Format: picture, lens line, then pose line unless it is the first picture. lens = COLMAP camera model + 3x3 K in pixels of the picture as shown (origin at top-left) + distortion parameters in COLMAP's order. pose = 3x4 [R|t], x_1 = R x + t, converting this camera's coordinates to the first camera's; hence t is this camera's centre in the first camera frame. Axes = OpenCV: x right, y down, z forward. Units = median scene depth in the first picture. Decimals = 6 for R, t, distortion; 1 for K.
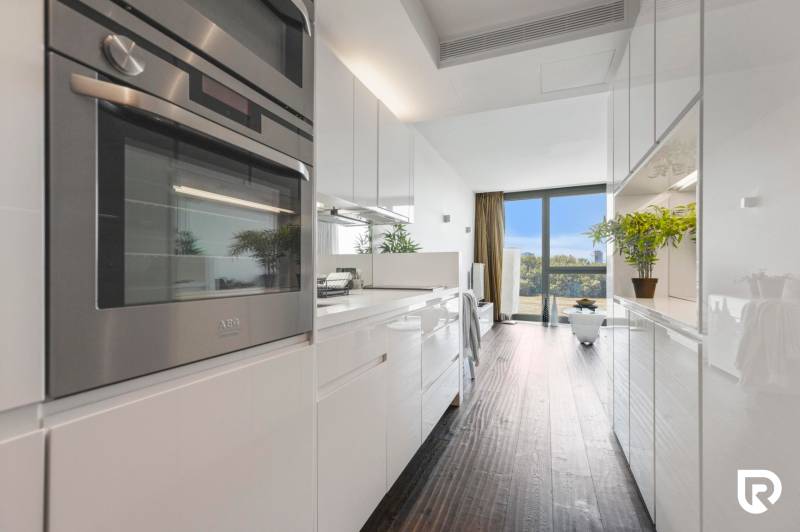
lens RADIAL K [[363.7, 0, 407.8], [0, 363.7, 275.0], [0, 0, 1]] dist [0.001162, 0.000115]
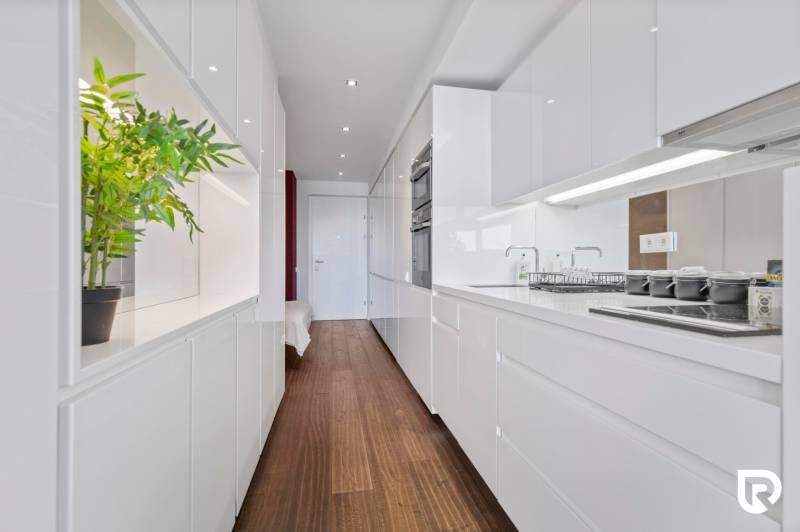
lens RADIAL K [[356.6, 0, 401.9], [0, 356.6, 264.1], [0, 0, 1]] dist [0.005131, 0.000296]
pose [[-0.852840, 0.001752, -0.522170, 0.677712], [-0.004642, 0.999929, 0.010936, -0.030581], [0.522152, 0.011751, -0.852771, 1.746161]]
